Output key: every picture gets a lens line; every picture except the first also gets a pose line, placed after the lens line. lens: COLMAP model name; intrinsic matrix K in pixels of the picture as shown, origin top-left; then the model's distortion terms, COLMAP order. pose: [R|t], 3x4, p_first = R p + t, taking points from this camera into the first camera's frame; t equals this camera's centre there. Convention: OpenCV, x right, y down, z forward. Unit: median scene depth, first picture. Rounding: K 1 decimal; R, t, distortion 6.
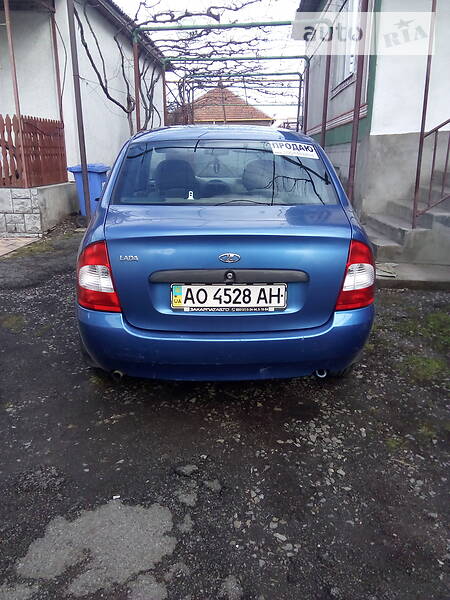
lens RADIAL K [[500.7, 0, 225.0], [0, 500.7, 300.0], [0, 0, 1]] dist [-0.006305, -0.006469]
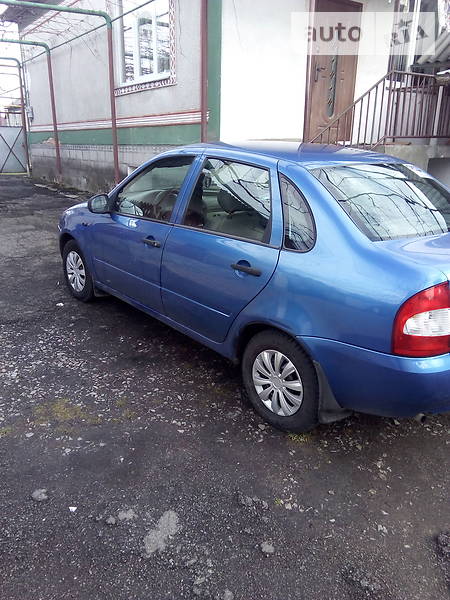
lens RADIAL K [[500.7, 0, 225.0], [0, 500.7, 300.0], [0, 0, 1]] dist [-0.006305, -0.006469]
pose [[0.801327, -0.191114, 0.566877, -0.664115], [0.177560, 0.980878, 0.079692, -0.141852], [-0.571268, 0.036795, 0.819939, 0.273243]]
